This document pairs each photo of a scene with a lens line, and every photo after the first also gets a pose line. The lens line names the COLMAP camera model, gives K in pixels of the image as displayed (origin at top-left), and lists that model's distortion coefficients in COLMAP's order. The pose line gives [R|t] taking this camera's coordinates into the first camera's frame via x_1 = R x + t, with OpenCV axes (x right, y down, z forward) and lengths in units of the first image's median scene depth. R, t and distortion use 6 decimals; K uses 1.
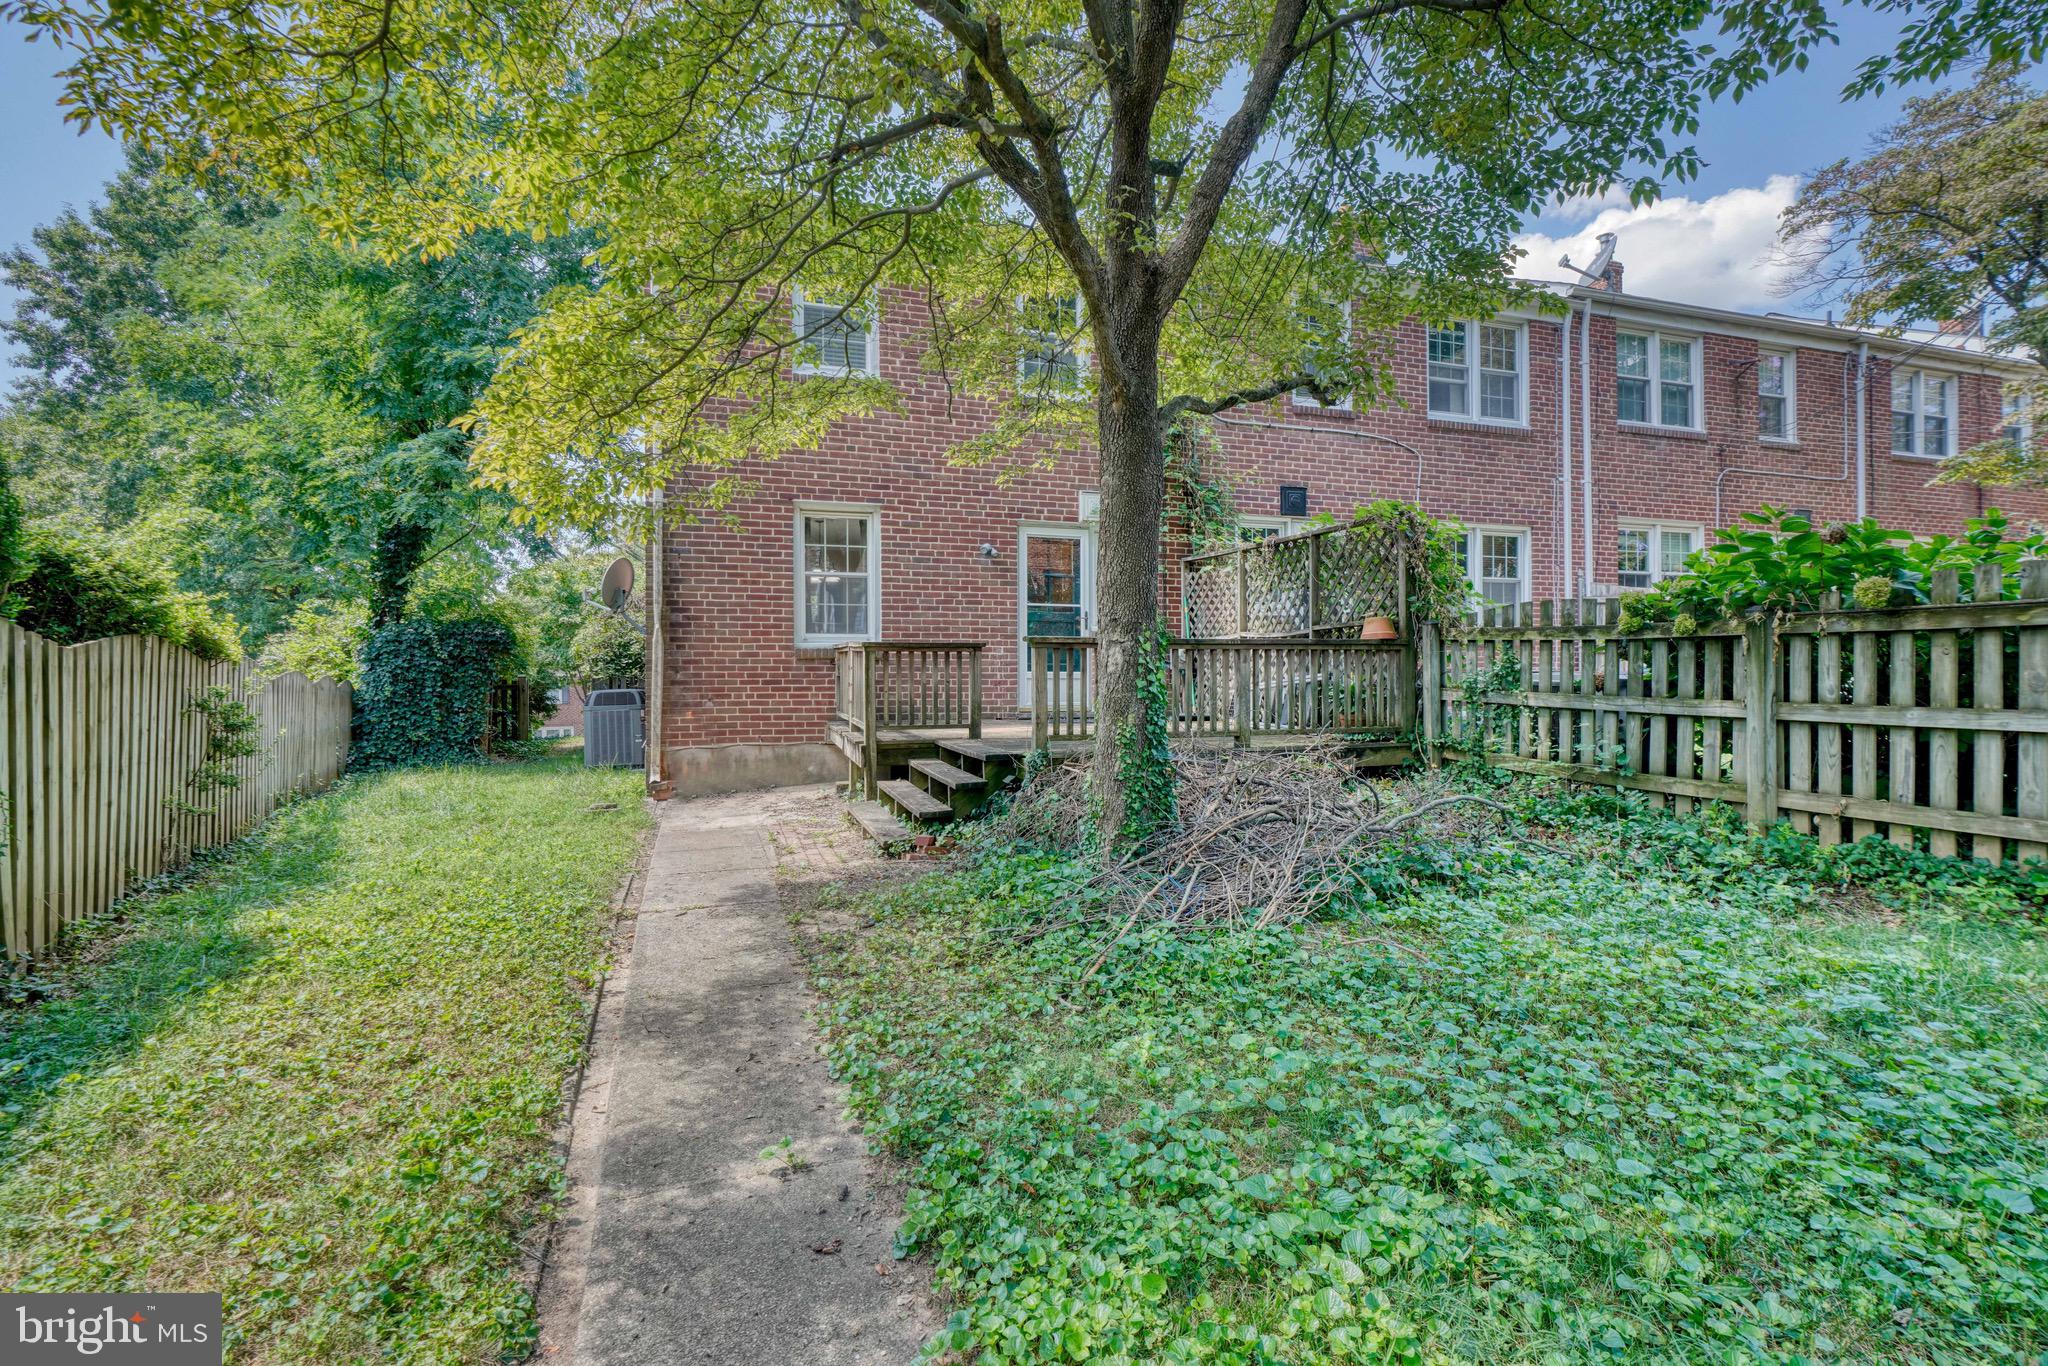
lens RADIAL K [[929.9, 0, 1021.7], [0, 929.9, 678.0], [0, 0, 1]] dist [-0.010293, 0.005774]
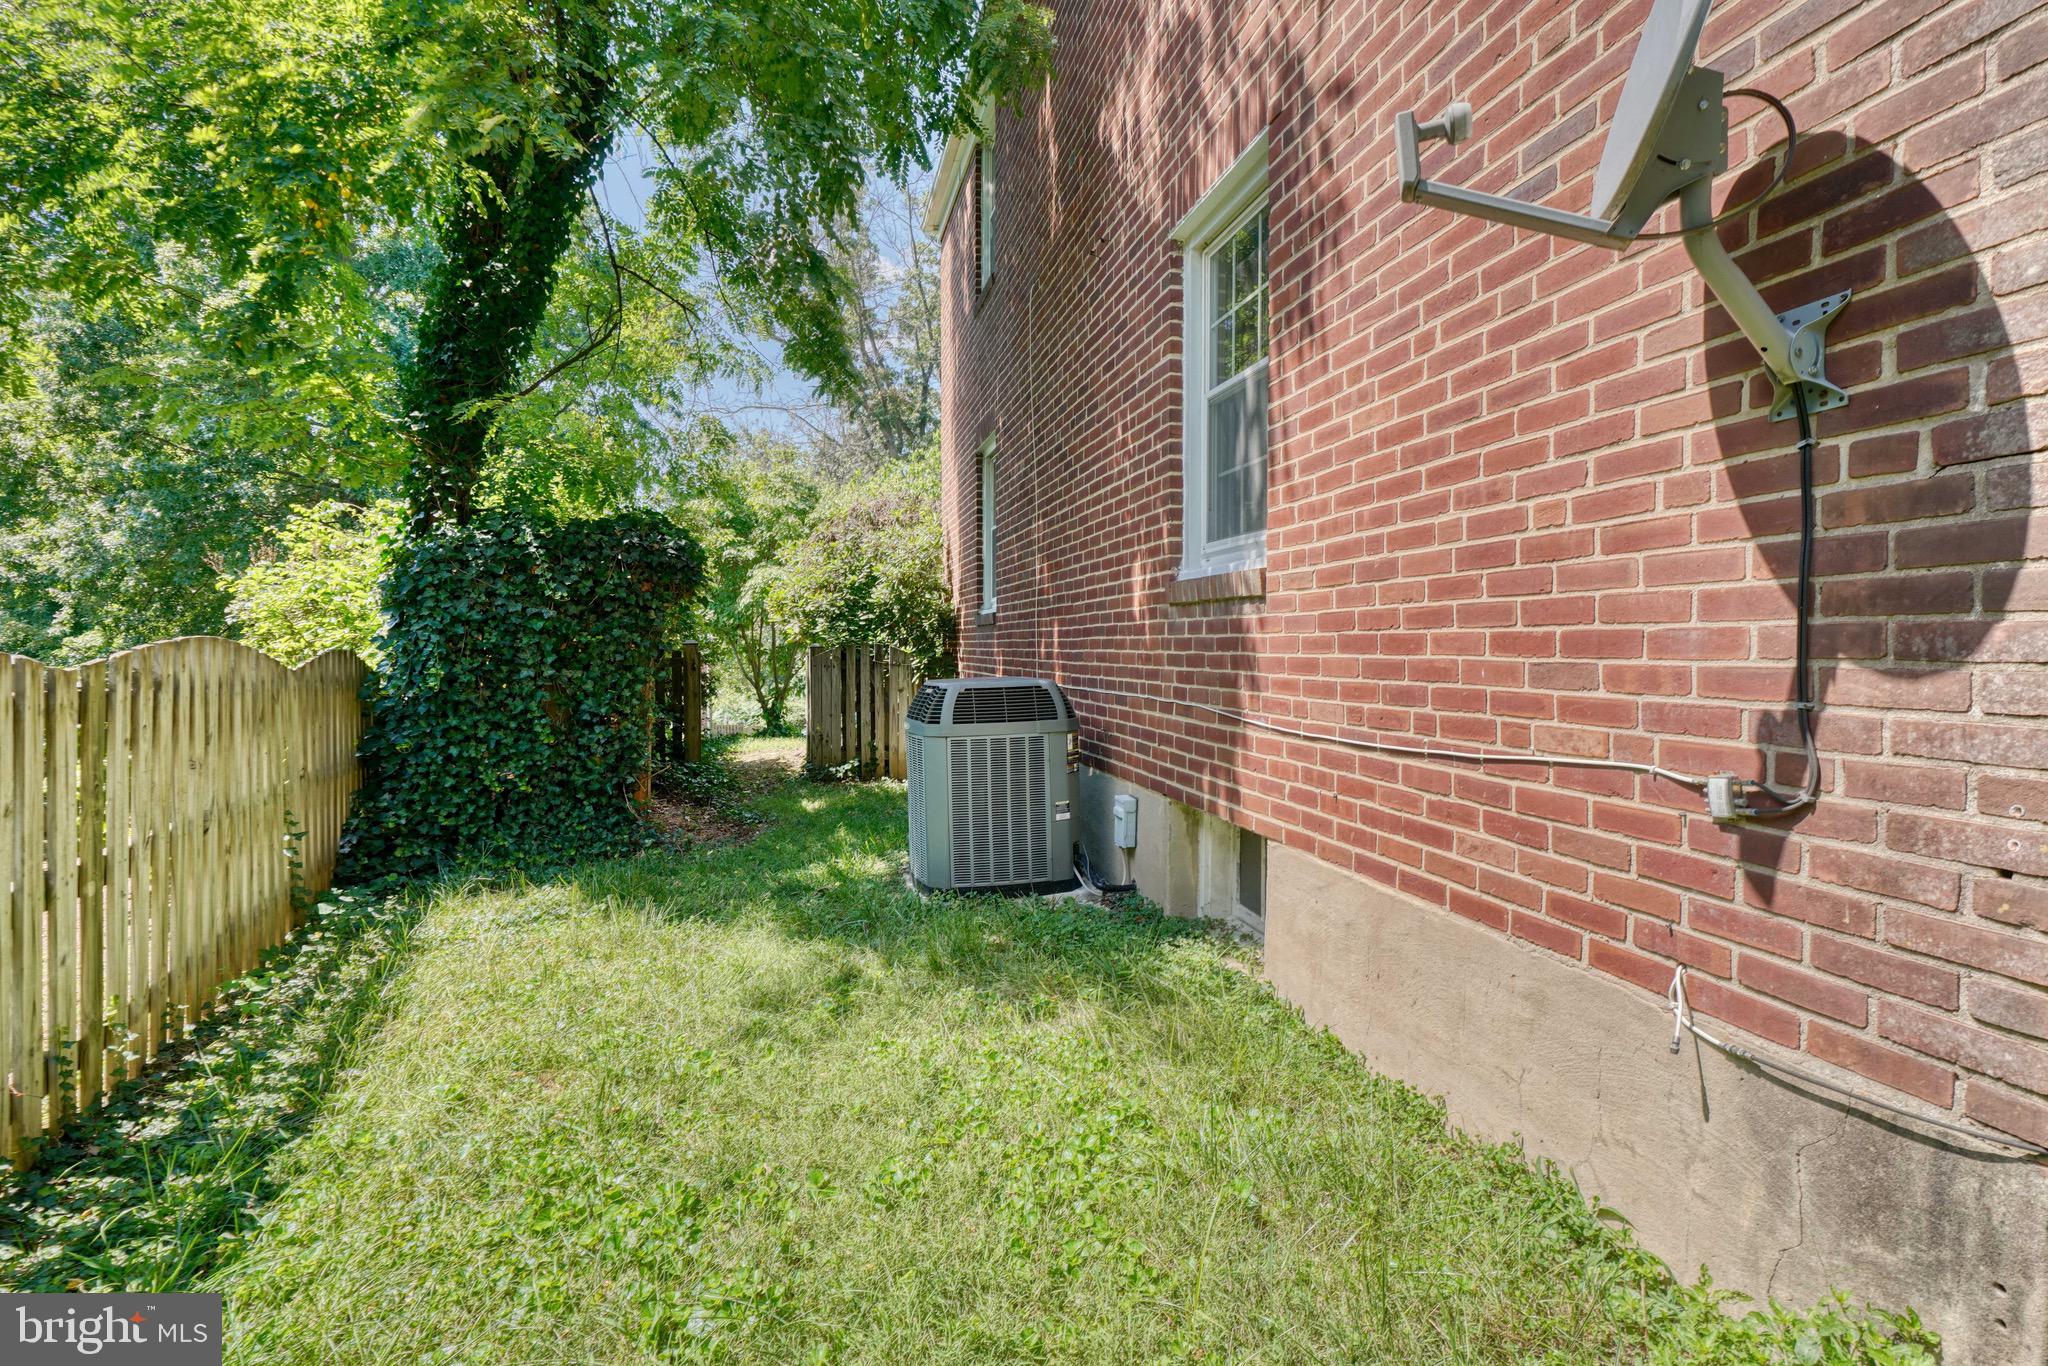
lens RADIAL K [[929.9, 0, 1024.8], [0, 929.9, 669.4], [0, 0, 1]] dist [-0.010293, 0.005774]
pose [[0.996828, 0.005373, -0.079411, -0.366033], [-0.003404, 0.999684, 0.024911, -0.000616], [0.079519, -0.024561, 0.996531, 0.574605]]
